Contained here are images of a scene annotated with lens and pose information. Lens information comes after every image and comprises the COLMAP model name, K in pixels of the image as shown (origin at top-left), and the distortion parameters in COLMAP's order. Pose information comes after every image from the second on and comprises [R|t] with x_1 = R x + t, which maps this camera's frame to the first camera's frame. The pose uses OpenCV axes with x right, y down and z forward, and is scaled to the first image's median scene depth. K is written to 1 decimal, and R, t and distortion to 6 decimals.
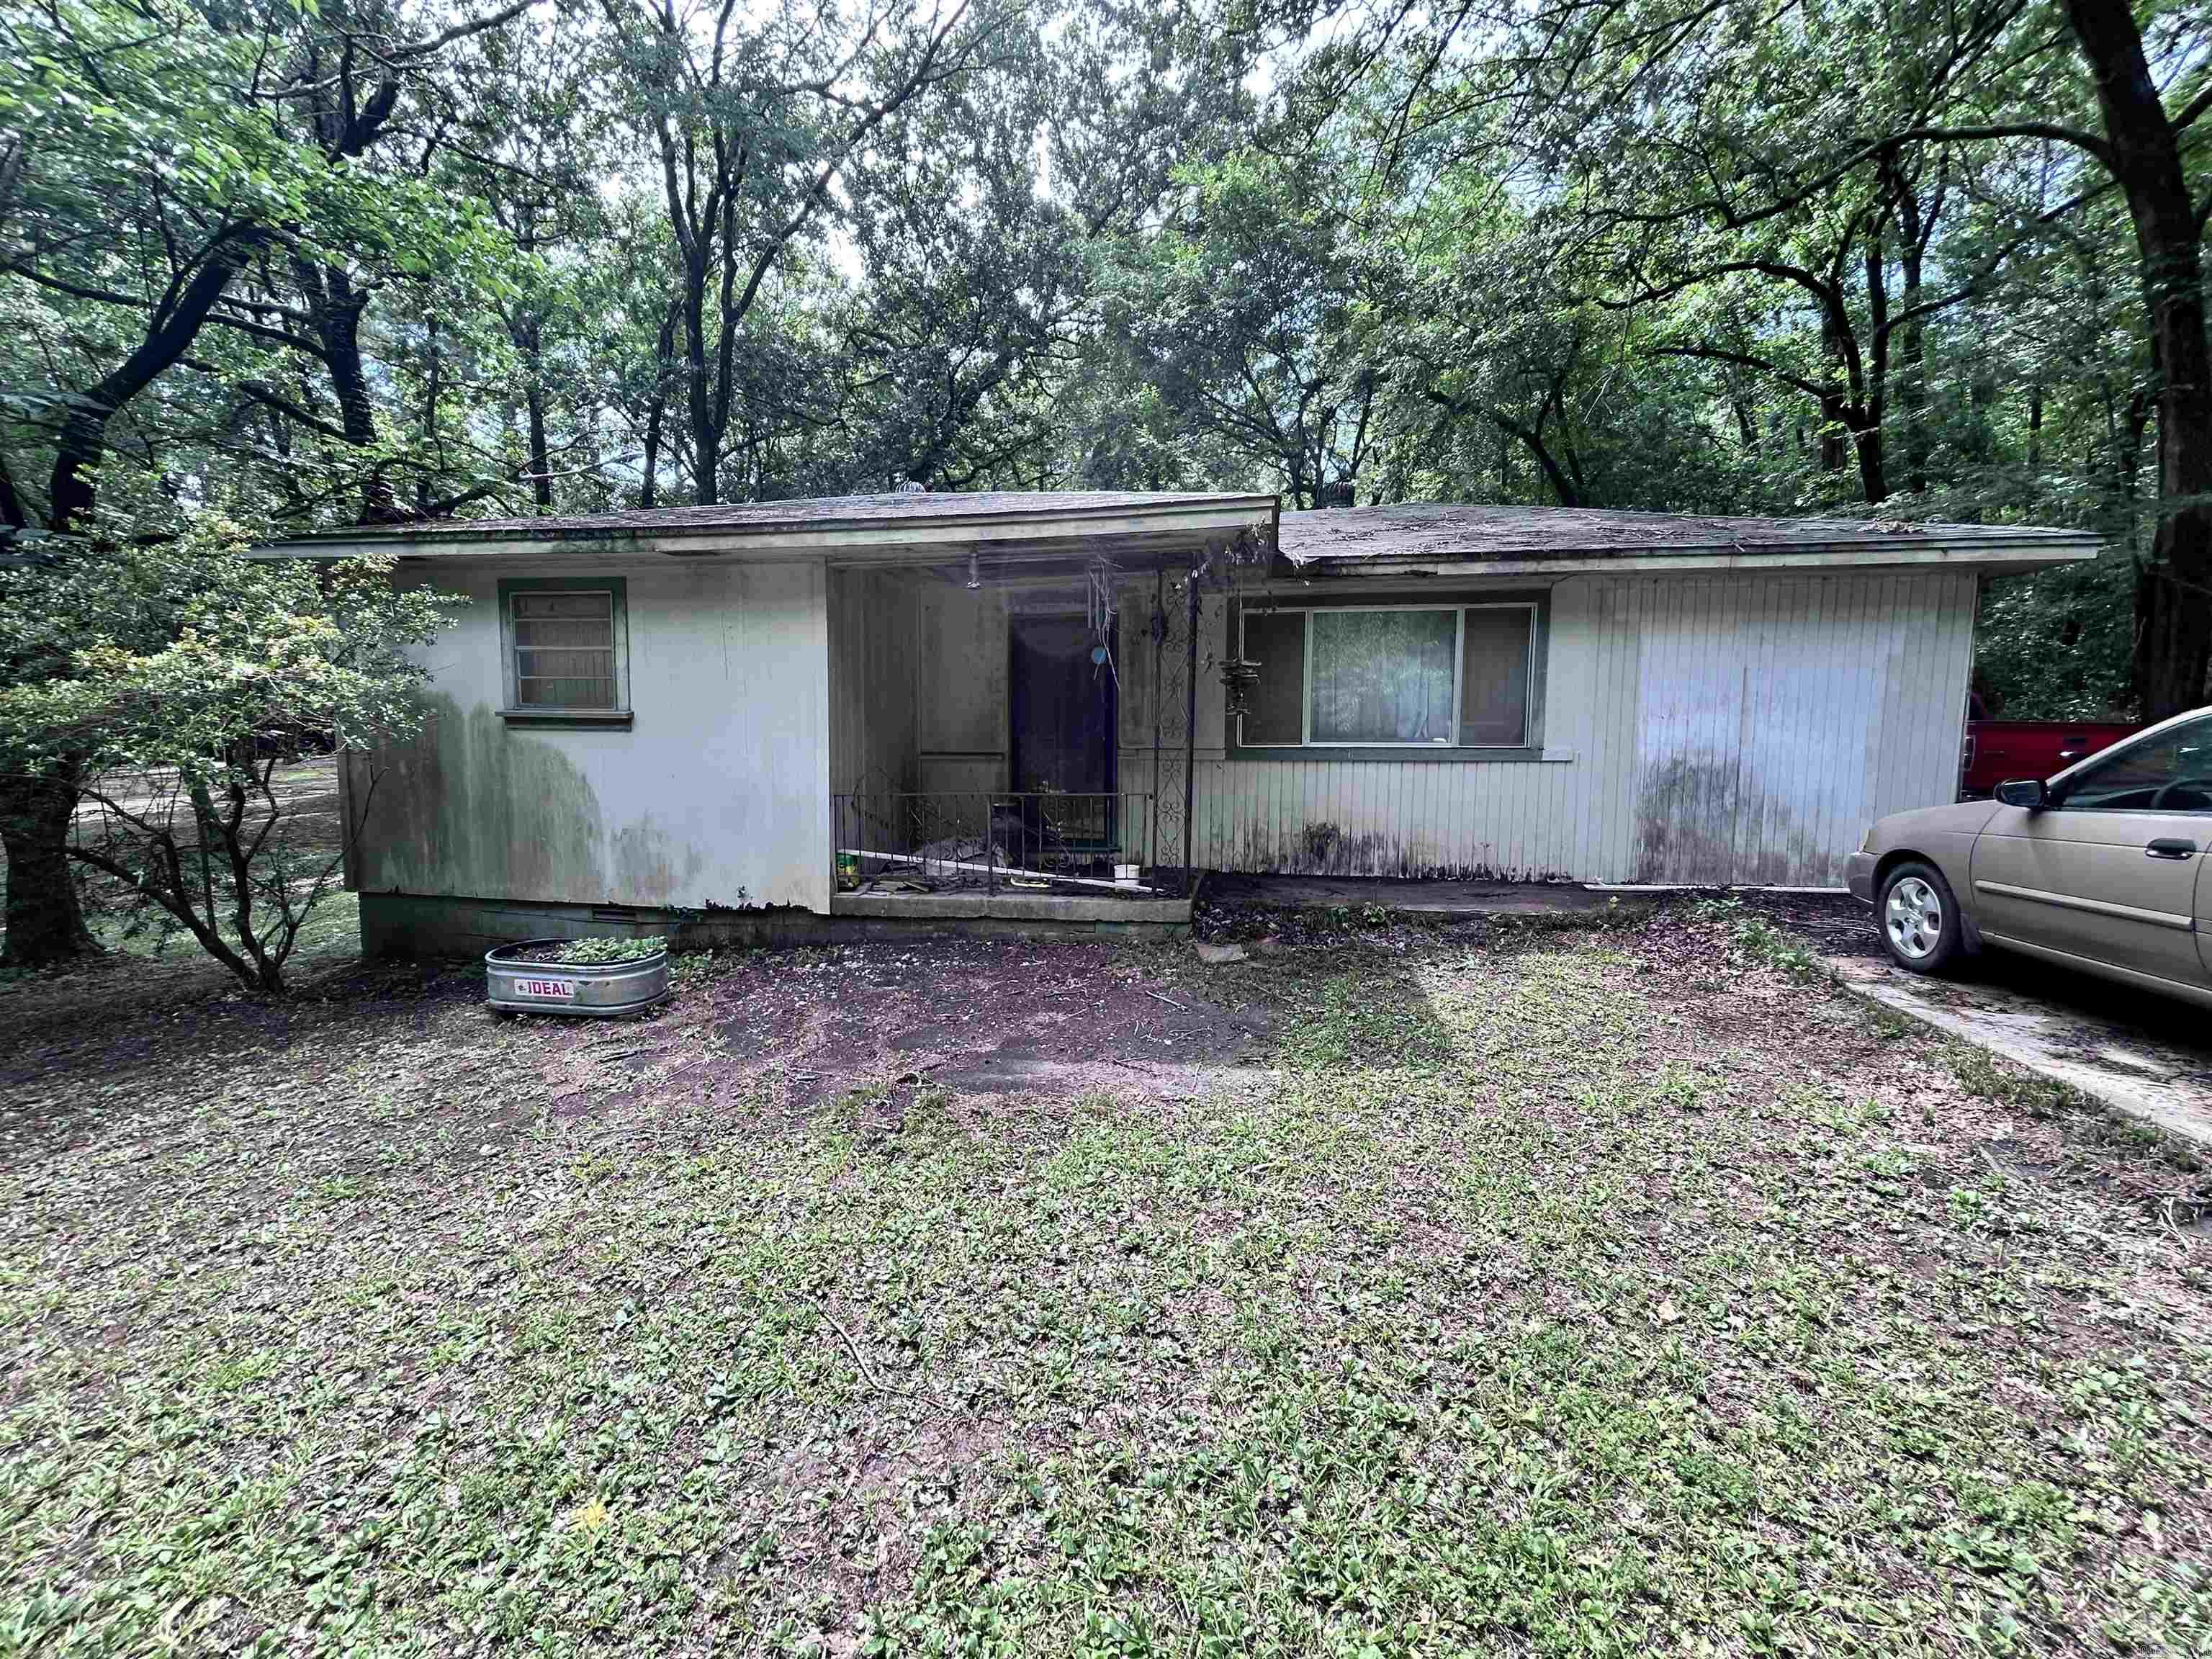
lens RADIAL K [[892.6, 0, 1106.0], [0, 892.6, 829.5], [0, 0, 1]] dist [-0.000916, -0.000425]
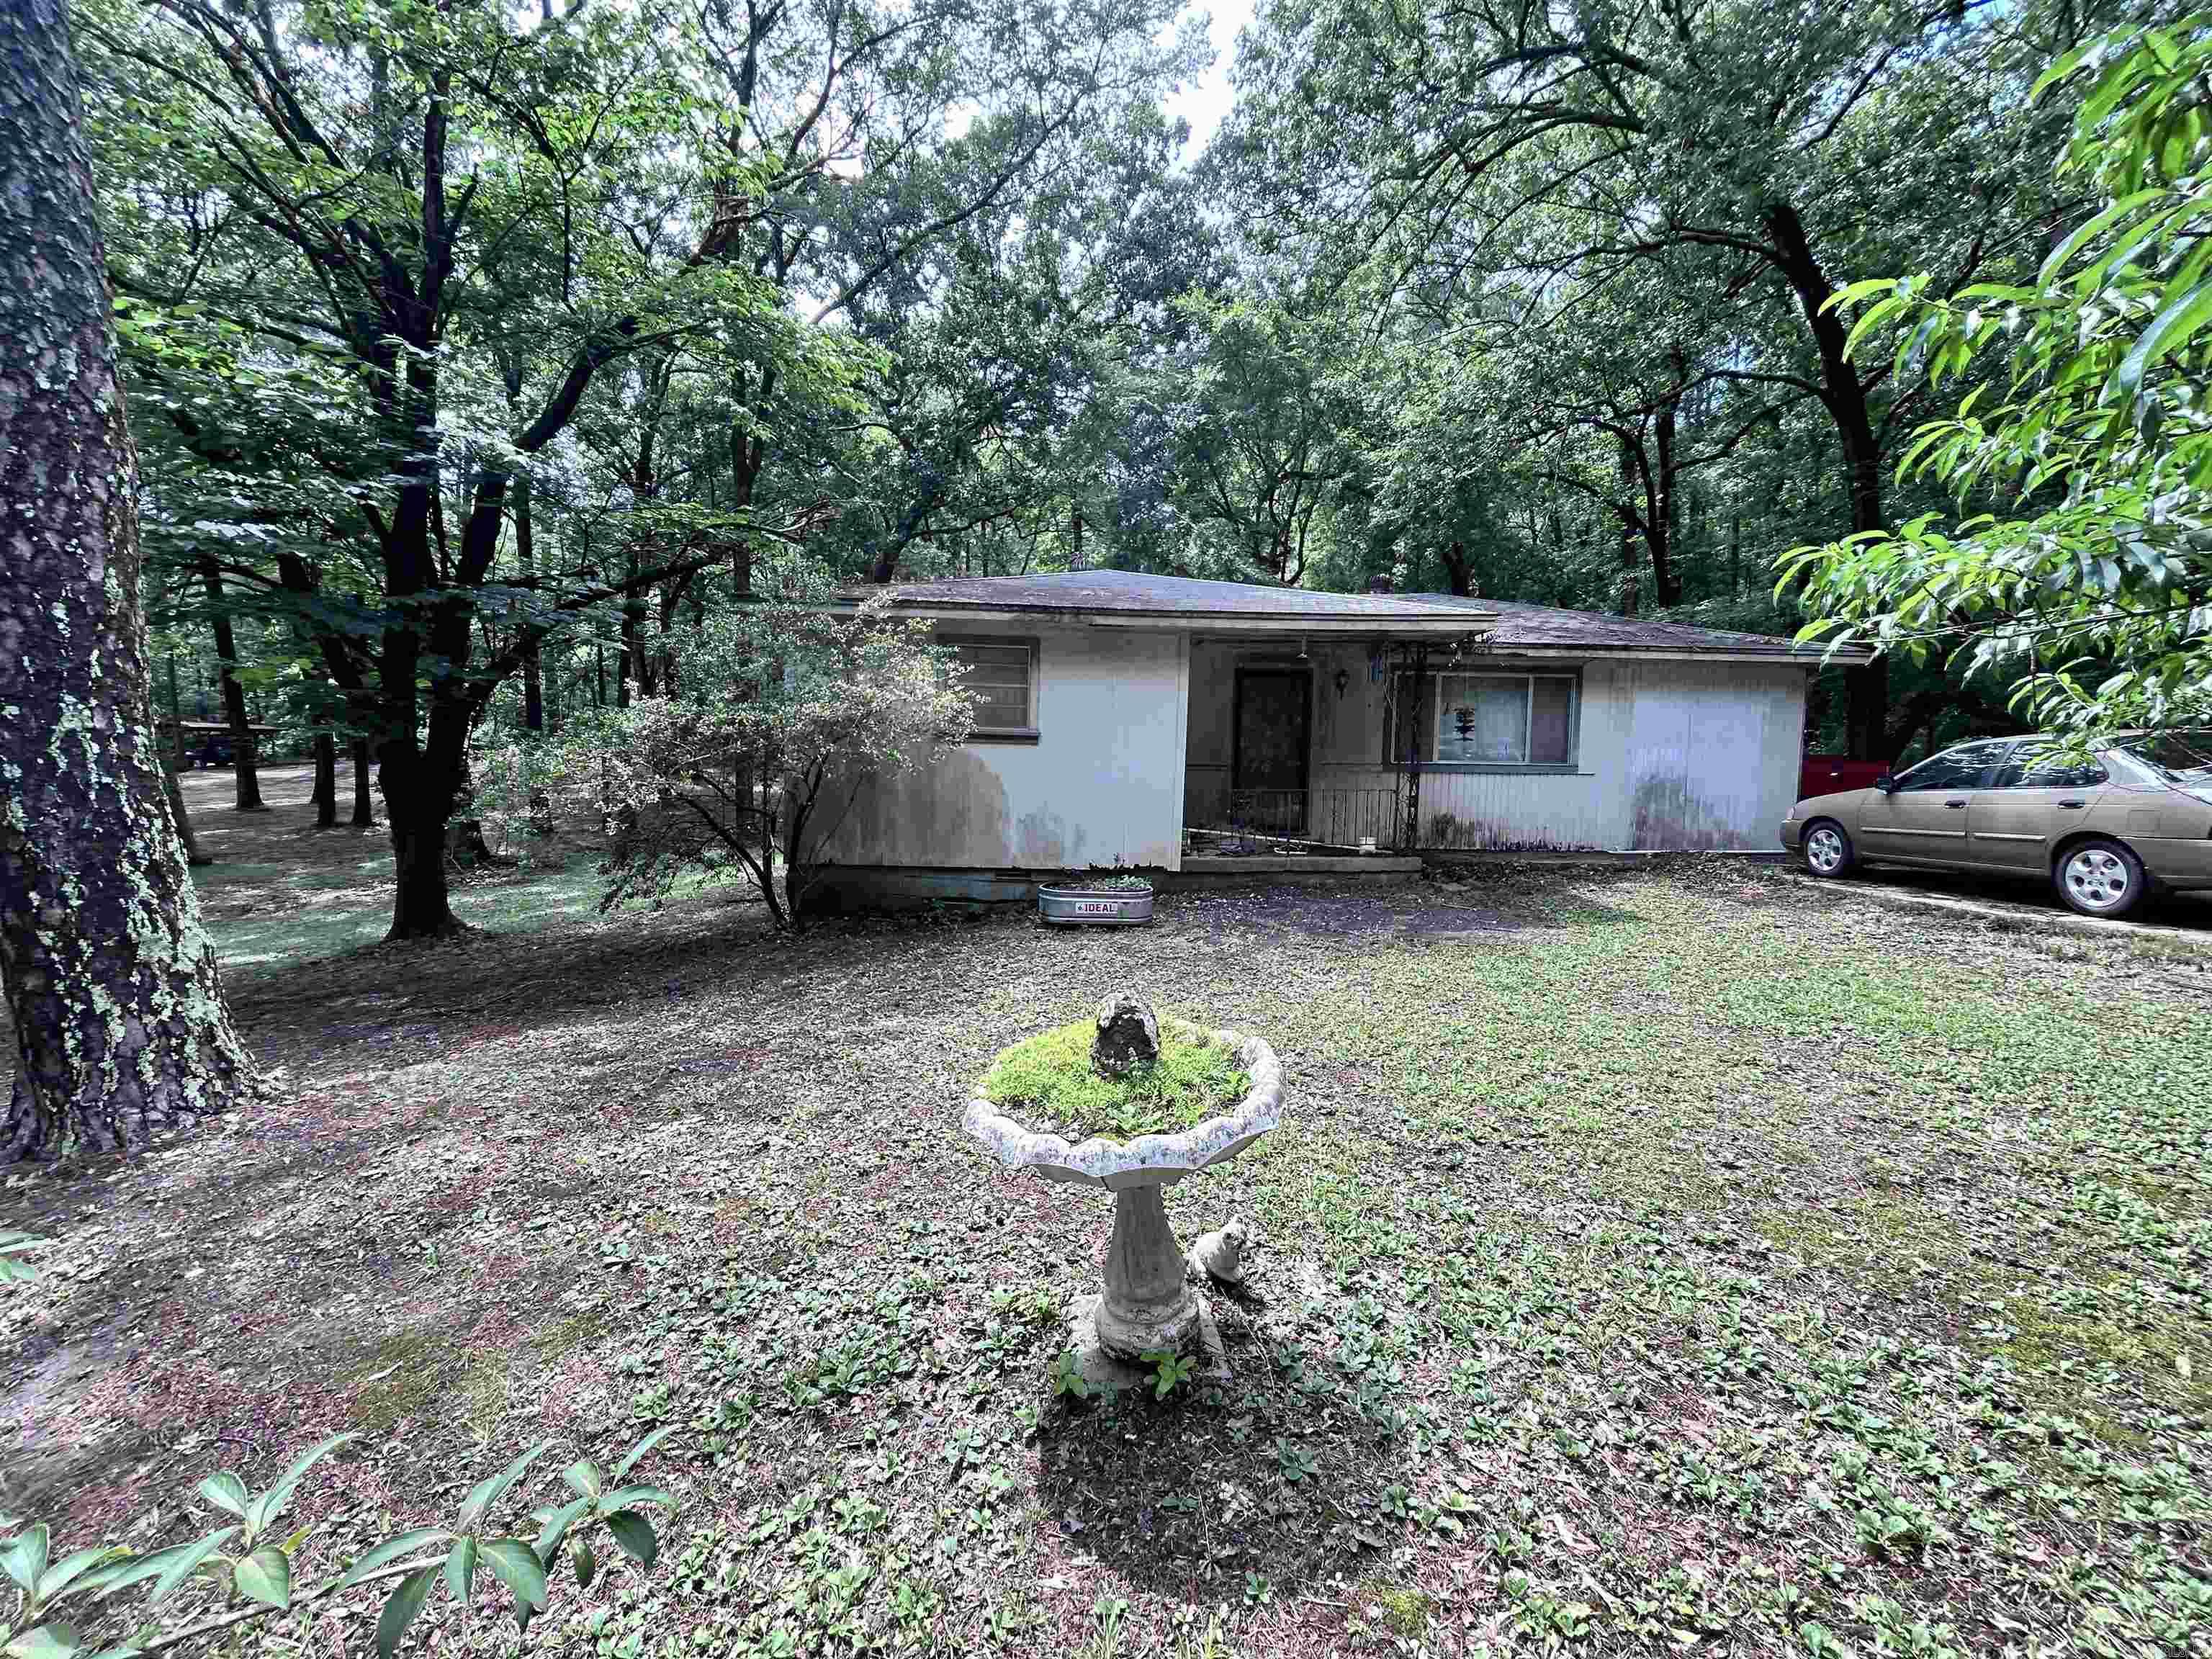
lens RADIAL K [[886.3, 0, 1106.0], [0, 886.3, 829.5], [0, 0, 1]] dist [0.000359, 0.000123]
pose [[0.978240, -0.002281, 0.207463, -0.719004], [0.009053, 0.999456, -0.031700, 0.070139], [-0.207278, 0.032888, 0.977729, -0.395881]]
